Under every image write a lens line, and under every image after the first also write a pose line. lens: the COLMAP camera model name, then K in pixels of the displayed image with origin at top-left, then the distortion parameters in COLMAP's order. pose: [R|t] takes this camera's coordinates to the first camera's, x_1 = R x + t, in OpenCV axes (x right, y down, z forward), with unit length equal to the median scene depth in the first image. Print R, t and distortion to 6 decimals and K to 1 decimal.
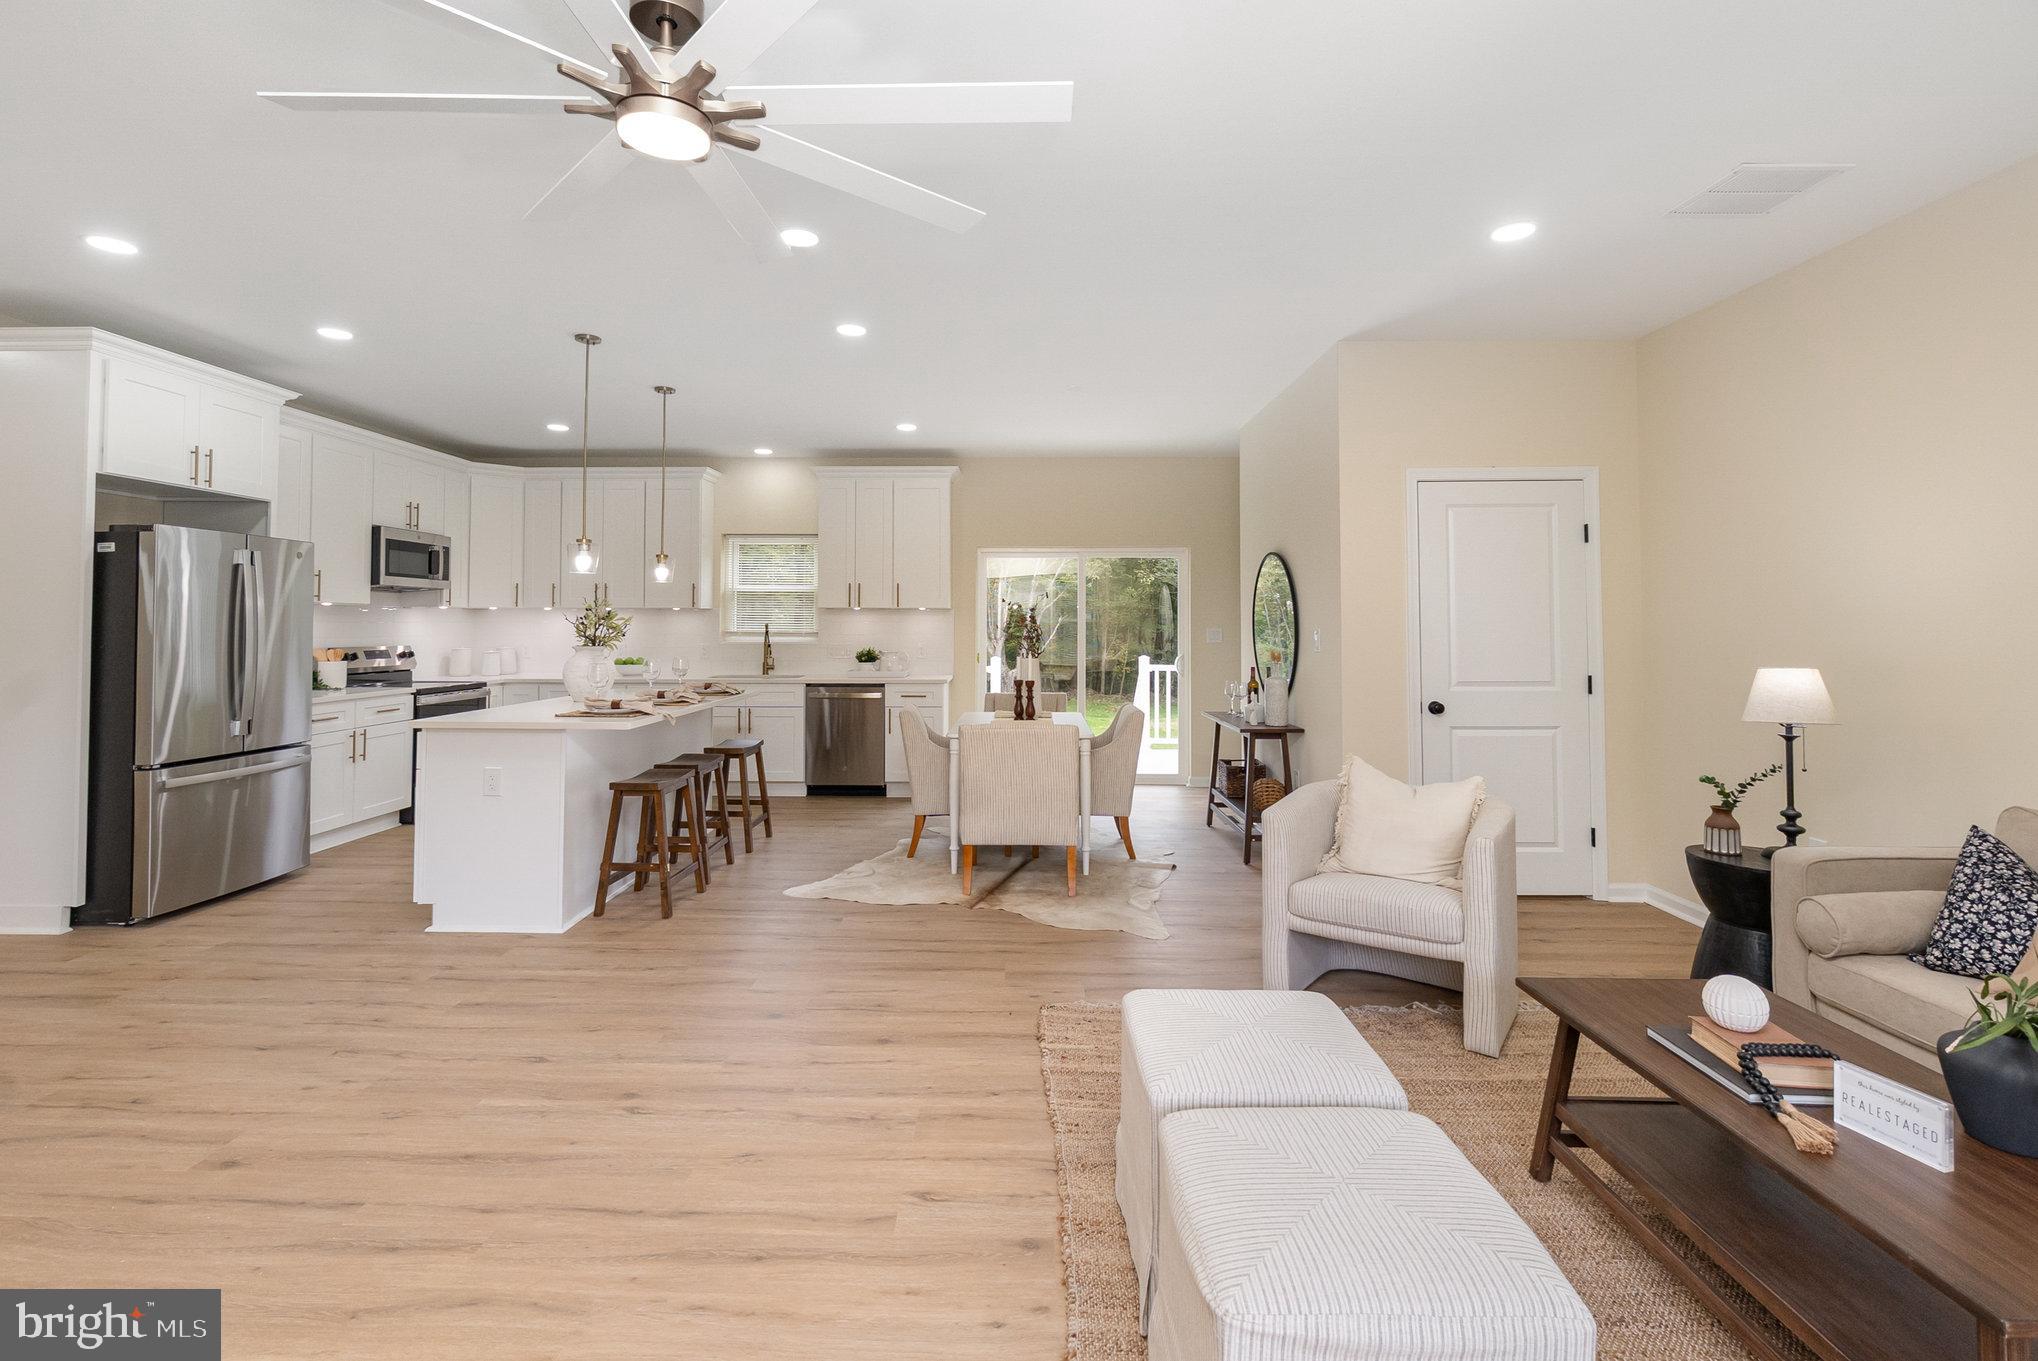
lens RADIAL K [[906.7, 0, 984.1], [0, 906.7, 603.2], [0, 0, 1]] dist [-0.004905, 0.000476]
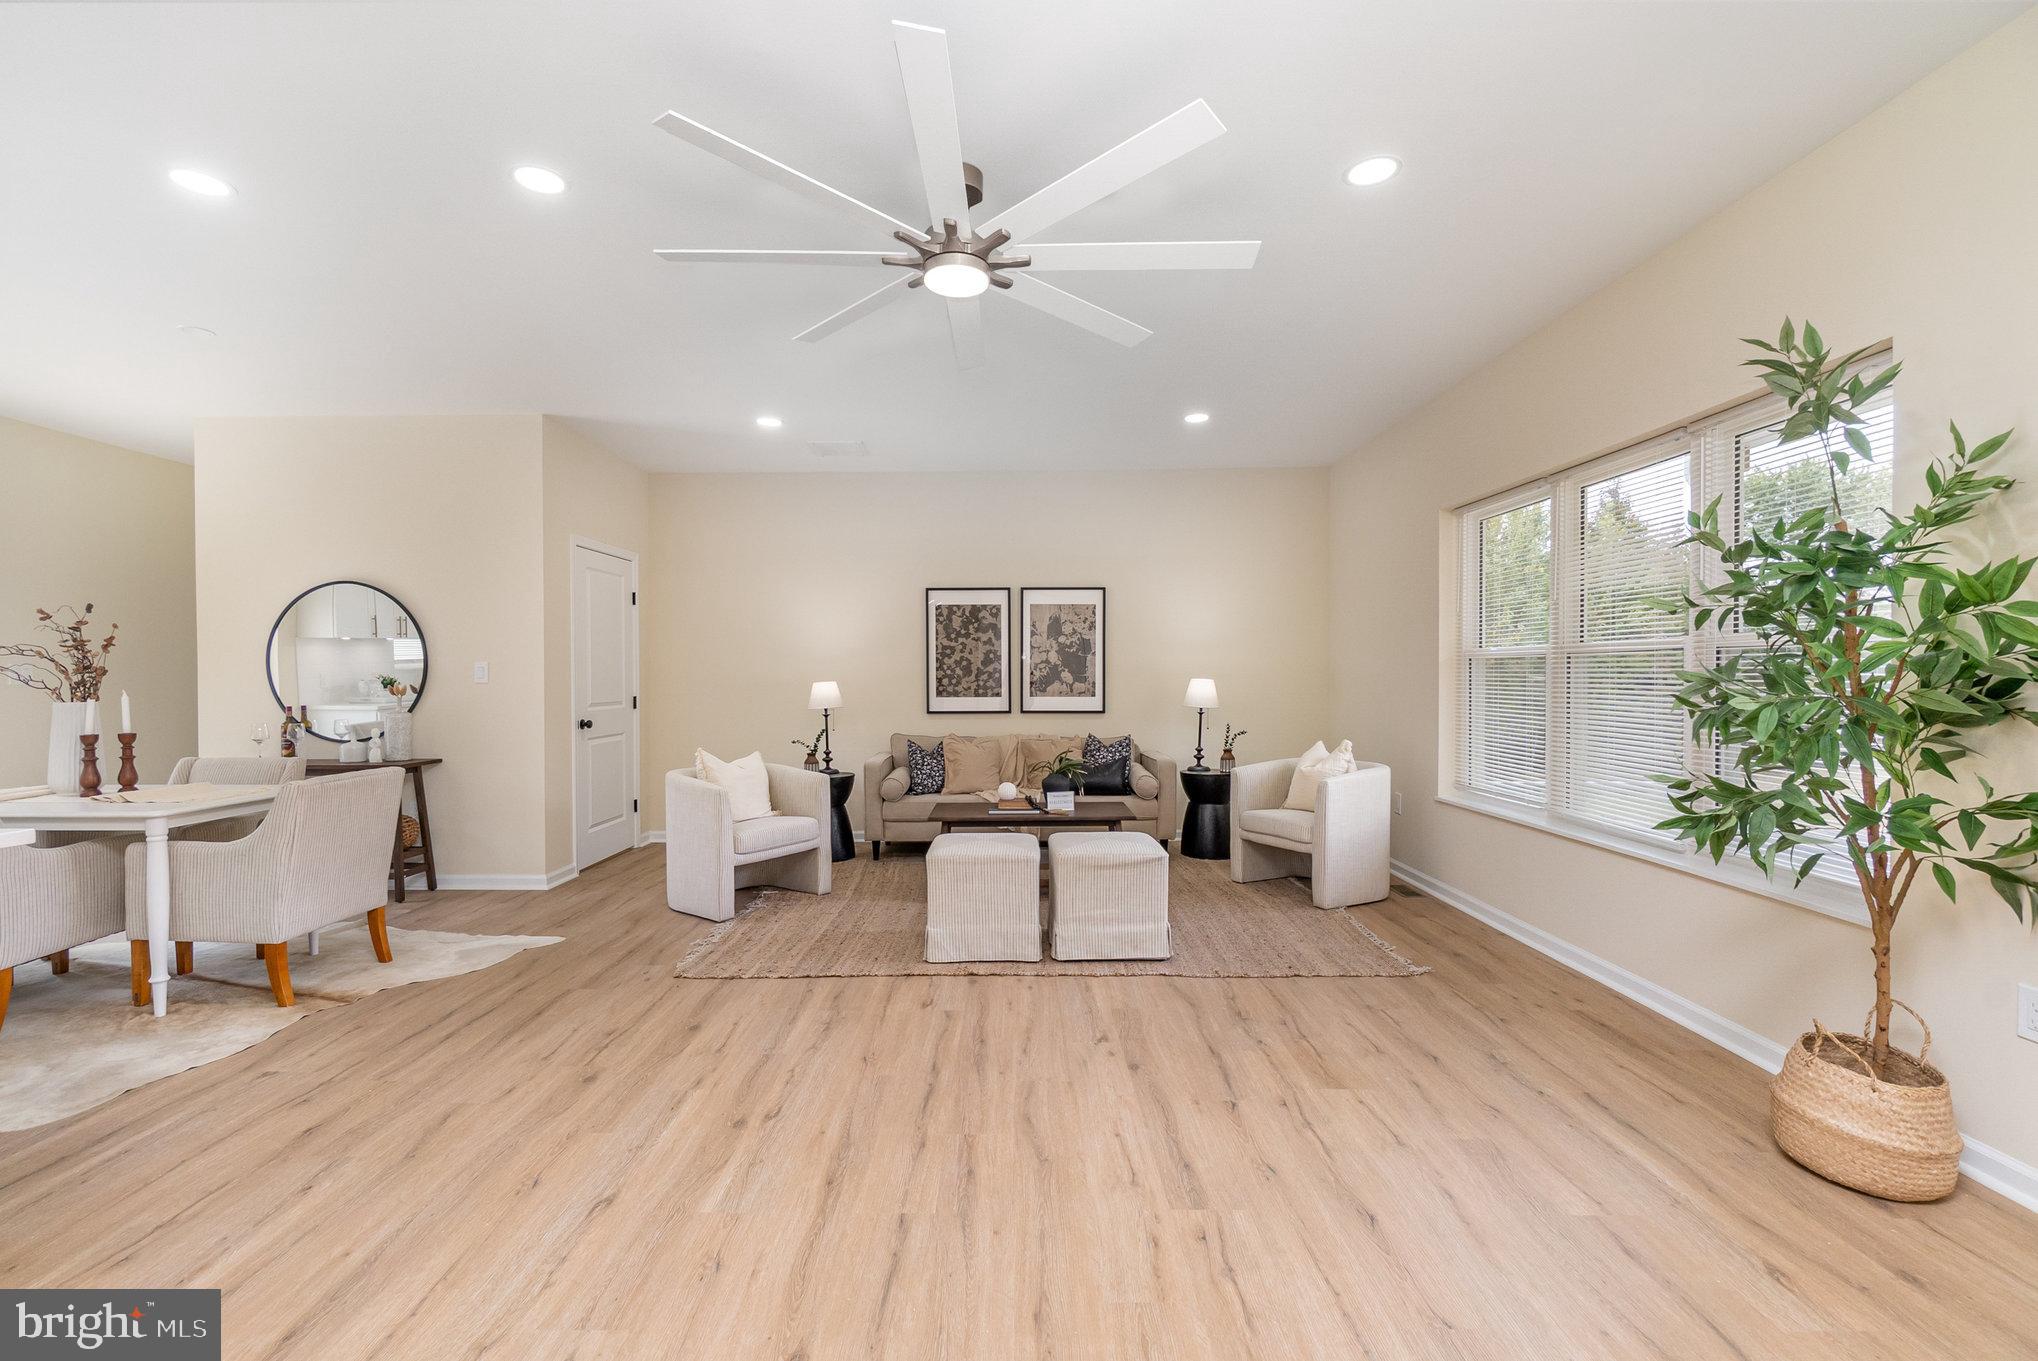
lens RADIAL K [[891.0, 0, 1007.0], [0, 891.0, 682.1], [0, 0, 1]] dist [-0.010221, 0.002847]
pose [[-0.022880, -0.006648, 0.999716, -0.776183], [-0.022654, 0.999725, 0.006129, 0.034166], [-0.999482, -0.022508, -0.023024, 0.430054]]
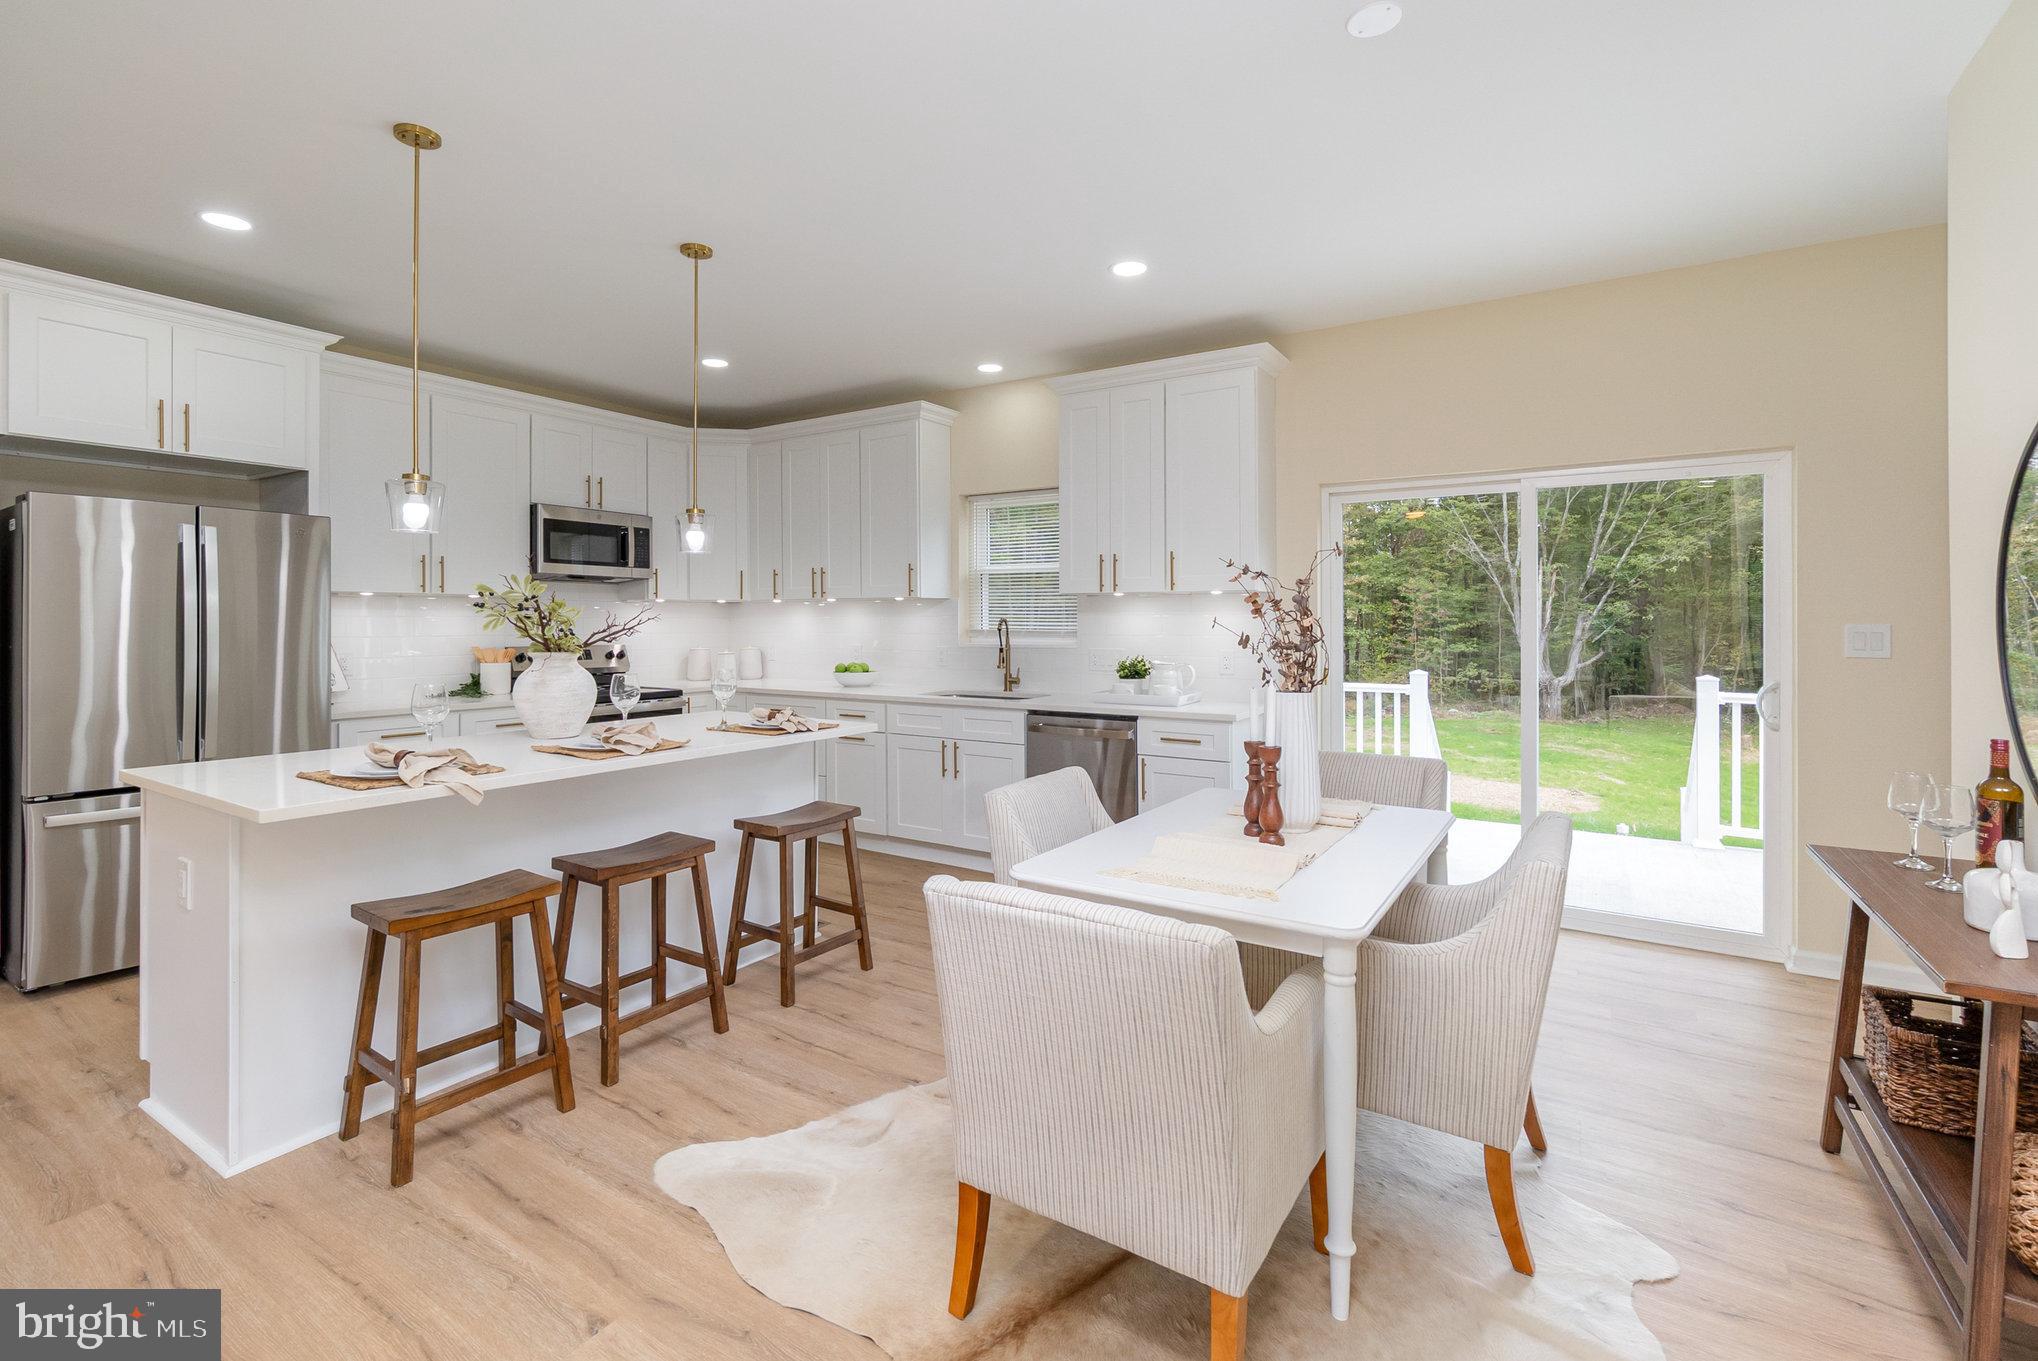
lens RADIAL K [[891.0, 0, 1016.4], [0, 891.0, 627.5], [0, 0, 1]] dist [-0.010221, 0.002847]
pose [[0.861775, 0.002582, -0.507284, 0.193751], [0.012945, 0.999550, 0.027078, 0.018758], [0.507126, -0.029902, 0.861353, 0.699945]]
